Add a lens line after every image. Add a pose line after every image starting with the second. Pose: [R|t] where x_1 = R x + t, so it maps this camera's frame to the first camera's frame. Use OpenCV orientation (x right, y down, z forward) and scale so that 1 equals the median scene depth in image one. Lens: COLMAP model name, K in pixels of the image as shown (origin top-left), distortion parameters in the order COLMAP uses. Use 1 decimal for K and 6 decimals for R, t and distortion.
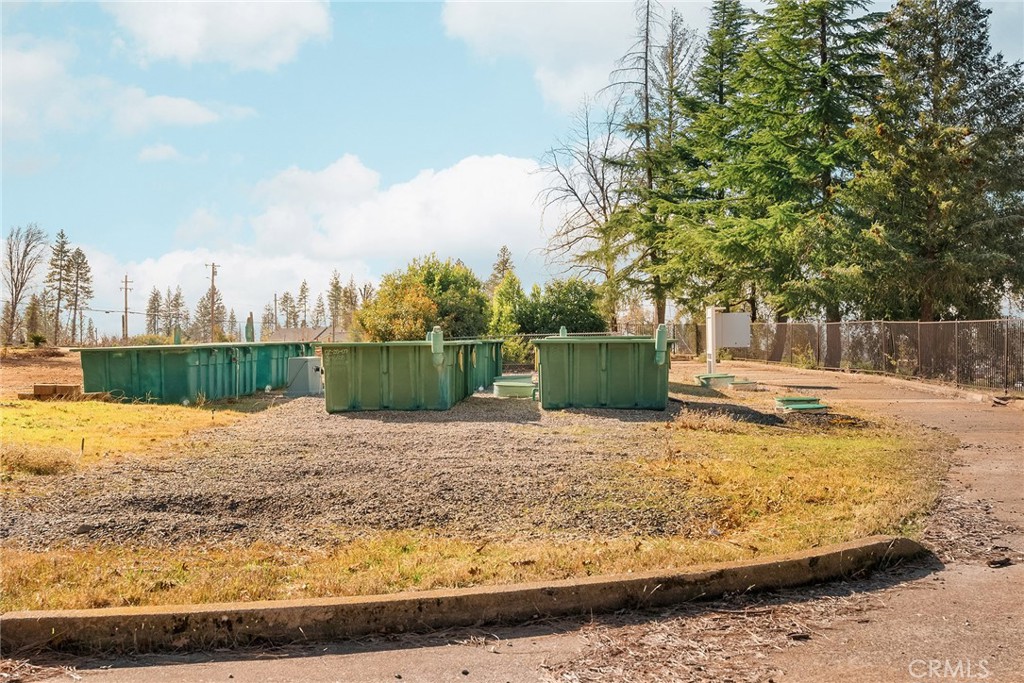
lens RADIAL K [[1238.4, 0, 512.0], [0, 1238.4, 342.0], [0, 0, 1]] dist [-0.003178, 0.000000]
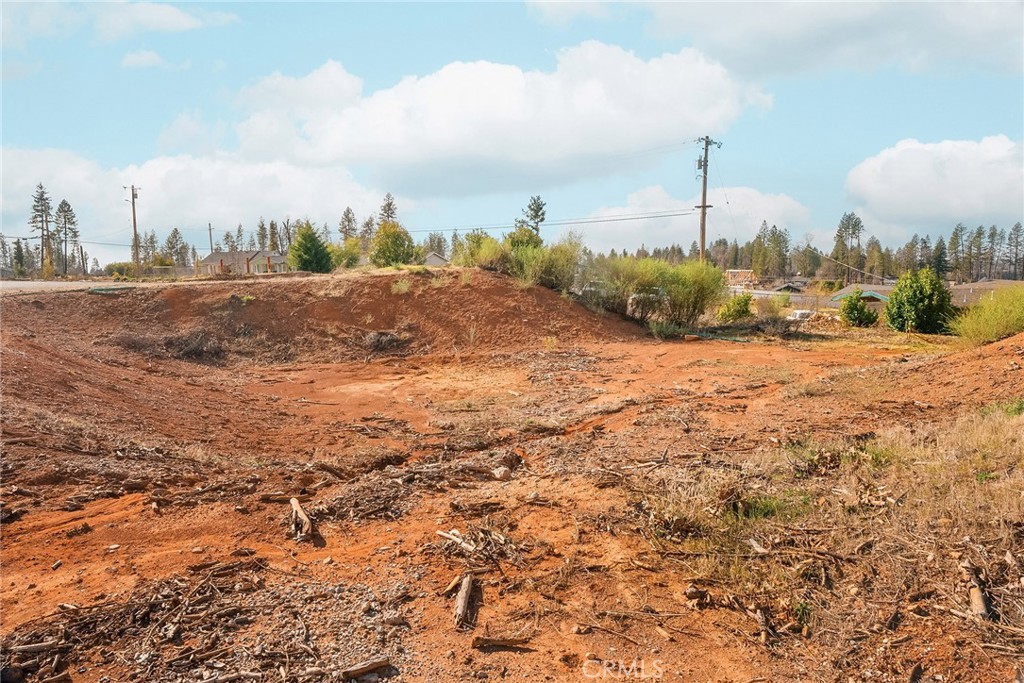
lens RADIAL K [[706.4, 0, 512.7], [0, 706.4, 341.5], [0, 0, 1]] dist [-0.002972, -0.001029]
pose [[0.980514, -0.041322, 0.192054, -0.016524], [0.019258, 0.993136, 0.115366, -0.000322], [-0.195503, -0.109419, 0.974580, 0.103793]]
